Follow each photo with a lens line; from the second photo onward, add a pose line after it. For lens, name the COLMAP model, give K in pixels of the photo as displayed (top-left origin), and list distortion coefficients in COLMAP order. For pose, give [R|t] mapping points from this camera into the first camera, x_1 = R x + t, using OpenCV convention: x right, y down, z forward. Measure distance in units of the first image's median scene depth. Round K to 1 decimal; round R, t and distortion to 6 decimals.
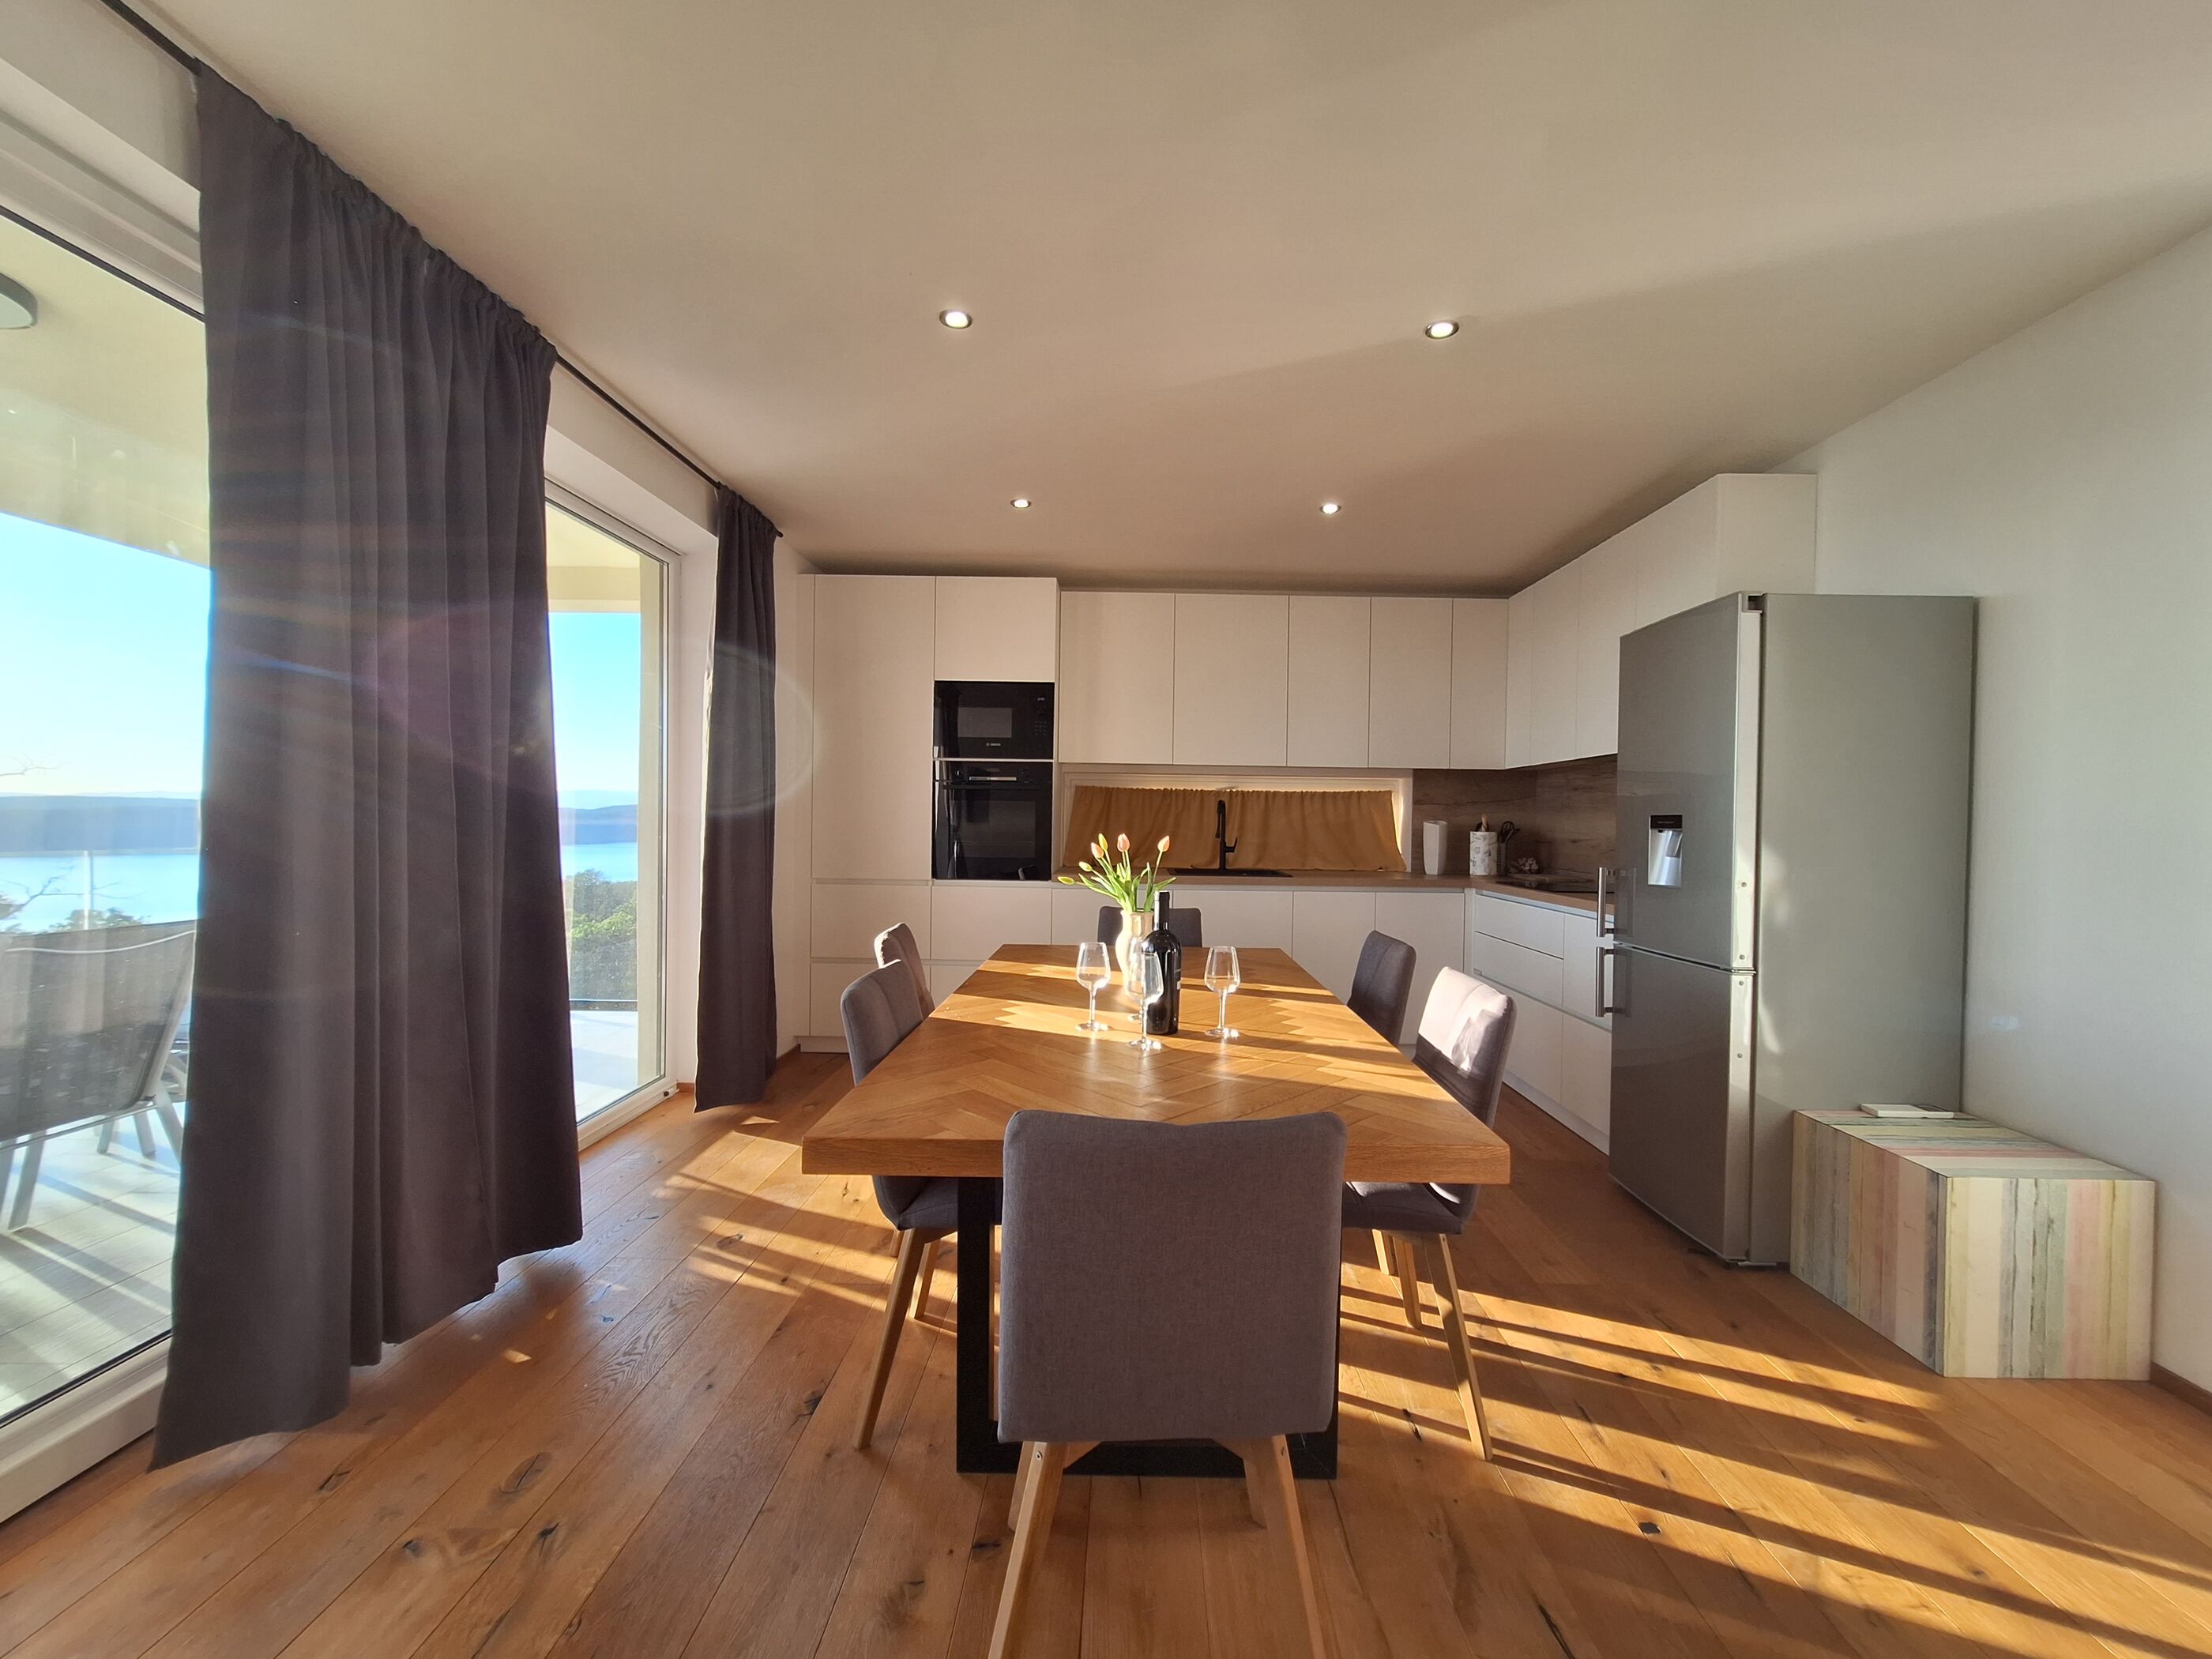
lens RADIAL K [[879.5, 0, 1129.0], [0, 879.5, 838.6], [0, 0, 1]] dist [-0.007761, 0.003104]
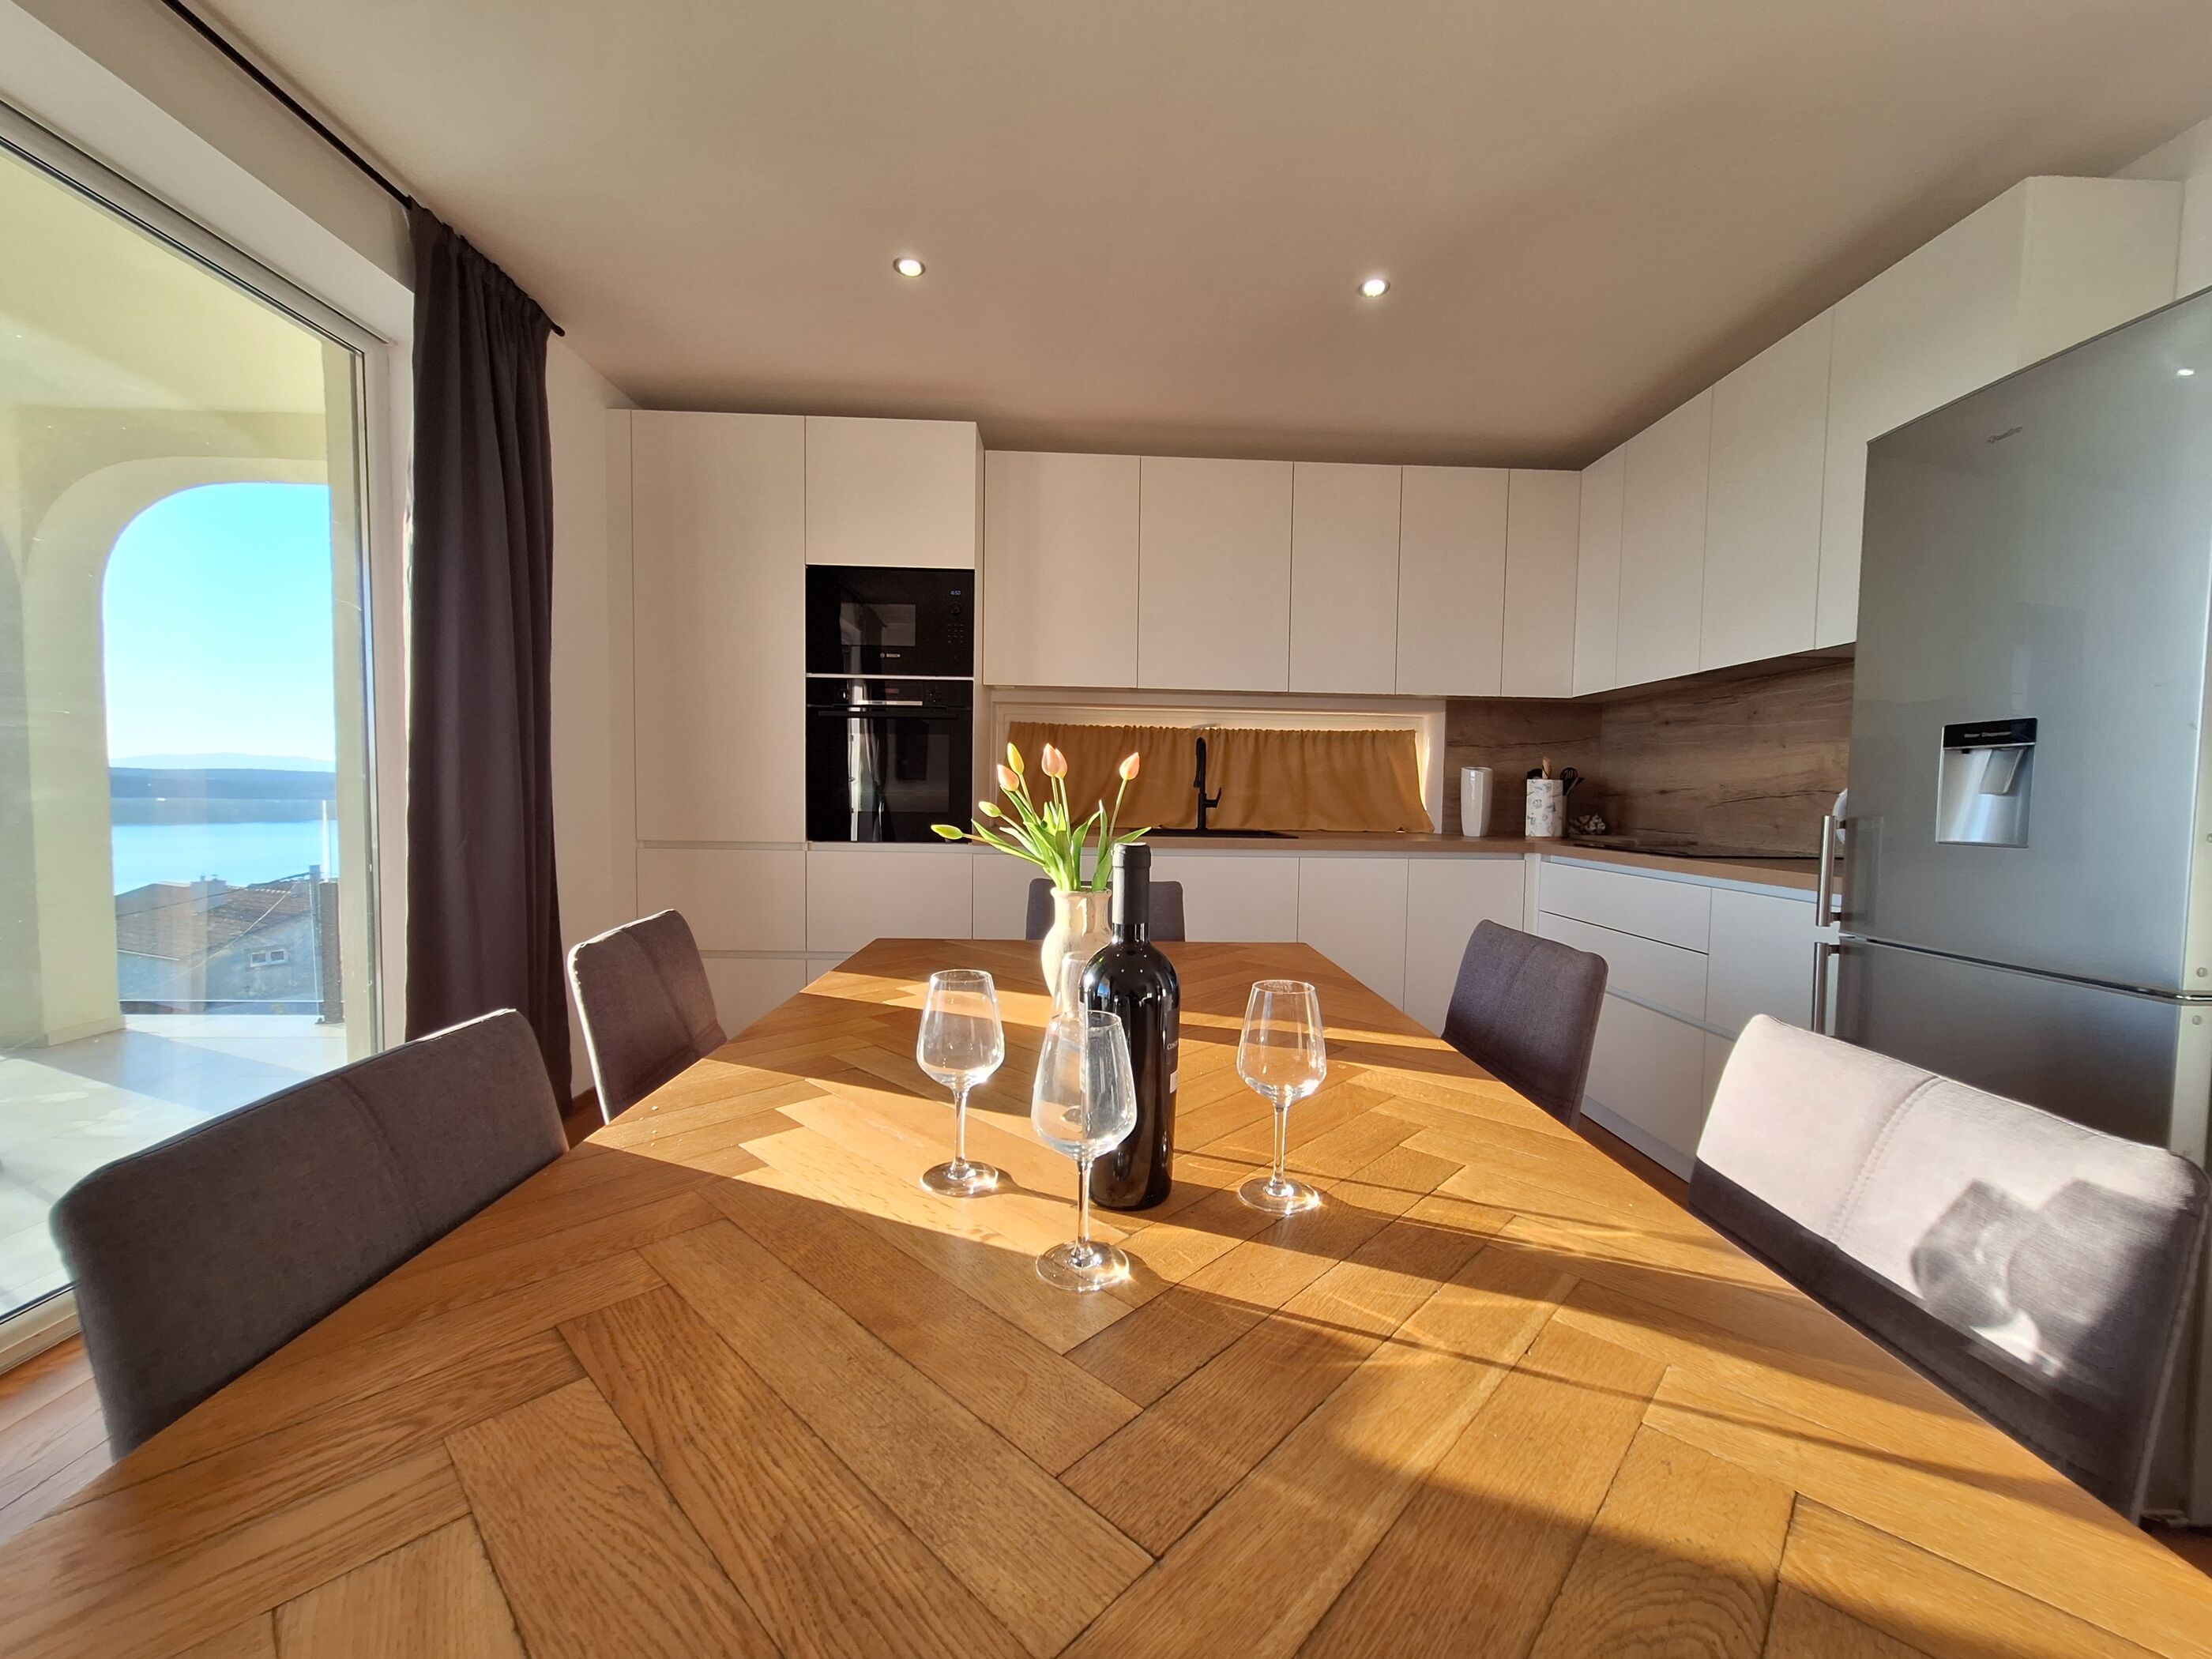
lens RADIAL K [[879.5, 0, 1124.7], [0, 879.5, 835.5], [0, 0, 1]] dist [-0.007761, 0.003104]
pose [[0.999079, -0.000121, 0.042916, 0.009214], [-0.001157, 0.999557, 0.029738, 0.023086], [-0.042900, -0.029760, 0.998636, 0.320113]]
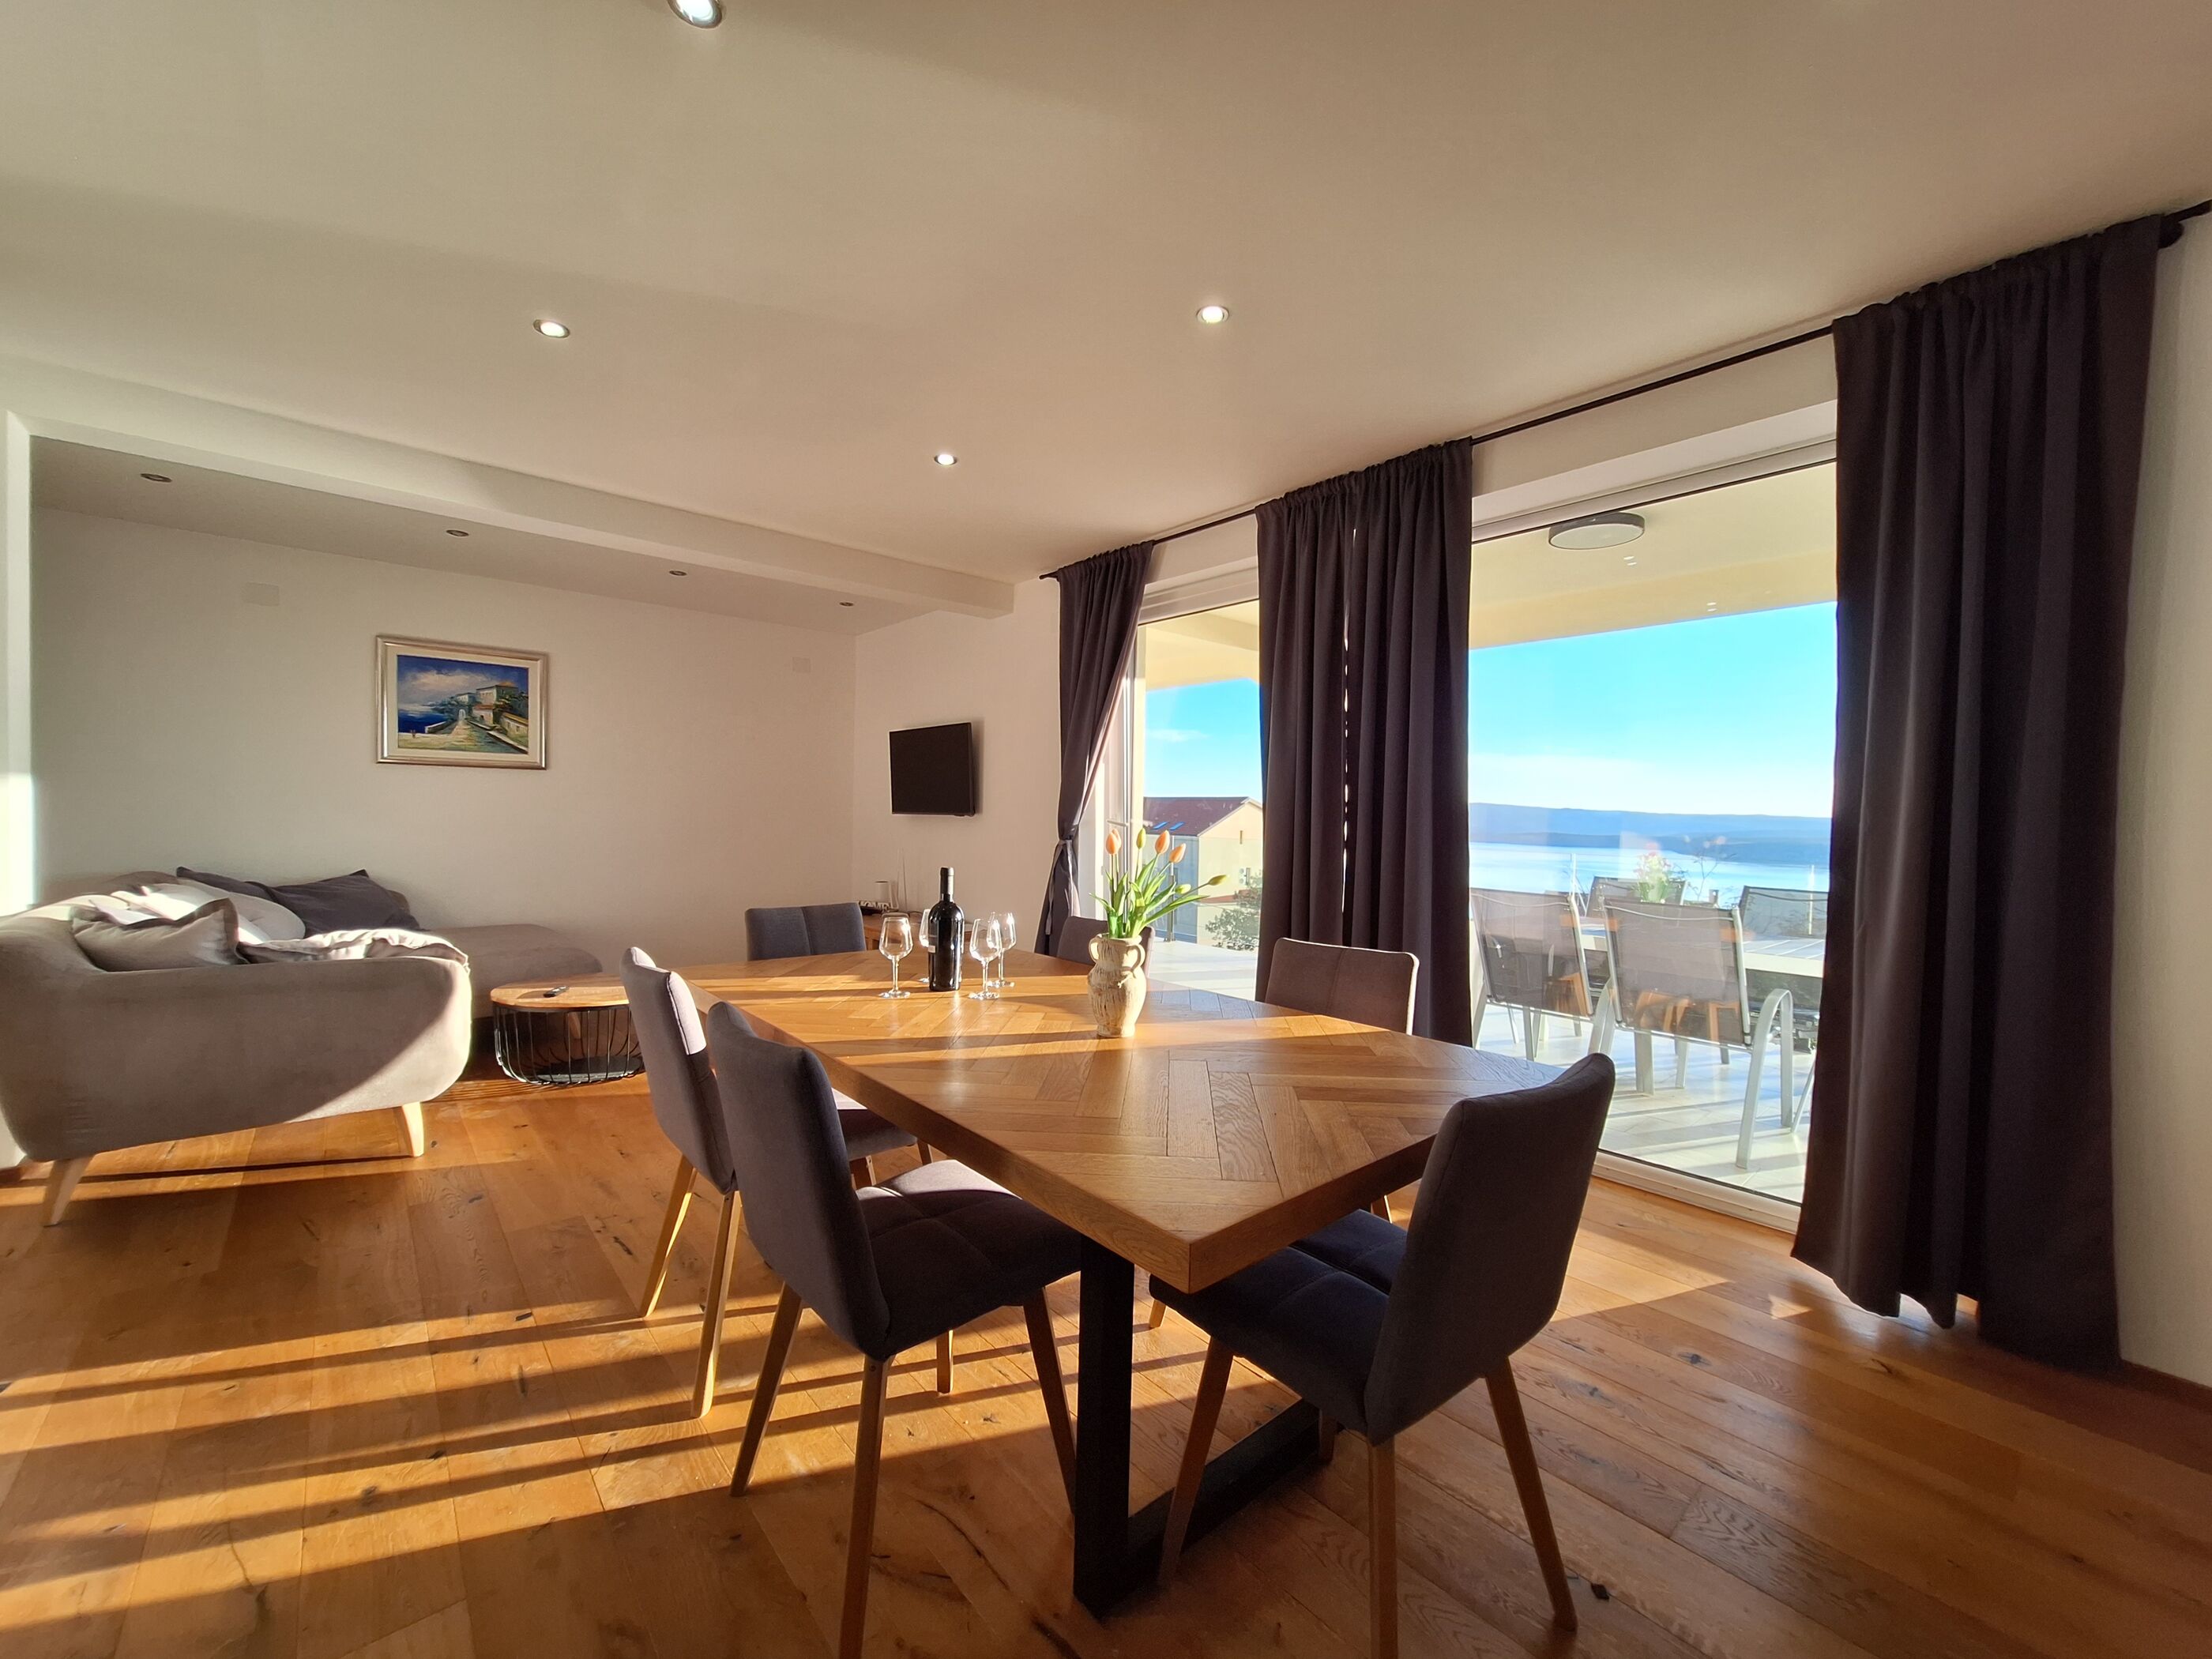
lens RADIAL K [[879.5, 0, 1110.6], [0, 879.5, 838.5], [0, 0, 1]] dist [-0.007761, 0.003104]
pose [[-0.746887, -0.012219, -0.664839, 0.341087], [-0.045198, 0.998452, 0.032426, -0.016267], [0.663413, 0.054268, -0.746283, 1.061184]]
